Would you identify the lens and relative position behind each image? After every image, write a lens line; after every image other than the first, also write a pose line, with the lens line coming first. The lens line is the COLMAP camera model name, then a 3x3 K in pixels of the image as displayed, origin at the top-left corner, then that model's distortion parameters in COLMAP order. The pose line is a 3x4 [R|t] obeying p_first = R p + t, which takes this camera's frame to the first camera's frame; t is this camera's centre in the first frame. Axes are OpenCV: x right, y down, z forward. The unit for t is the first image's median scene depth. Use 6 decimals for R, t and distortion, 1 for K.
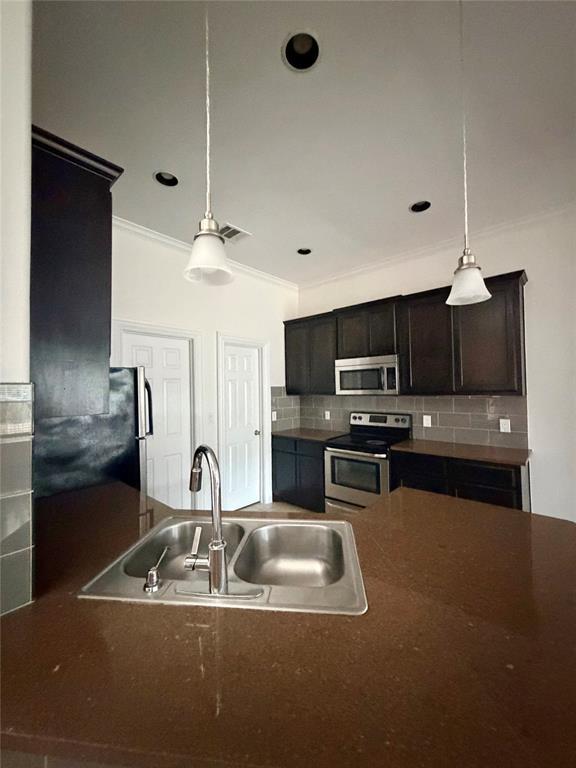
lens RADIAL K [[308.5, 0, 288.0], [0, 308.5, 384.0], [0, 0, 1]] dist [-0.001399, 0.007023]
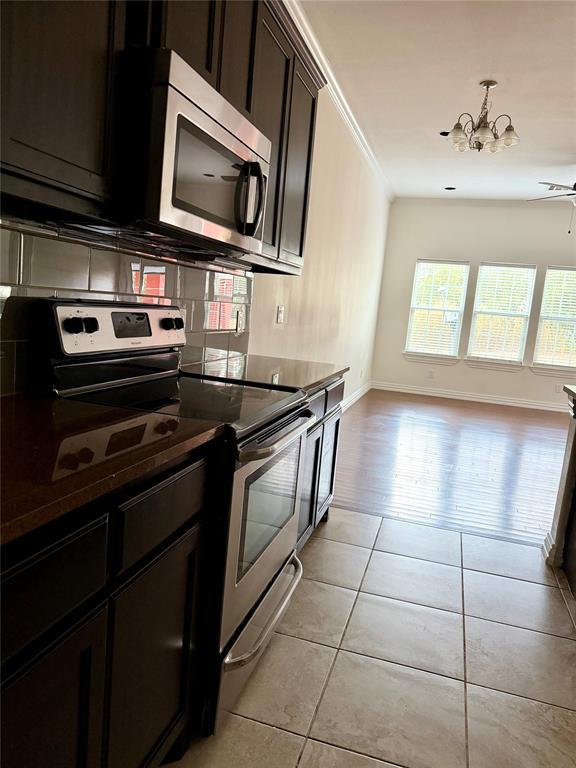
lens RADIAL K [[541.0, 0, 292.9], [0, 541.0, 382.5], [0, 0, 1]] dist [0.061820, -0.054809]
pose [[-0.433878, -0.157490, 0.887100, -0.238580], [-0.101118, 0.986895, 0.125750, 0.086732], [-0.895279, -0.035141, -0.444117, 1.082048]]
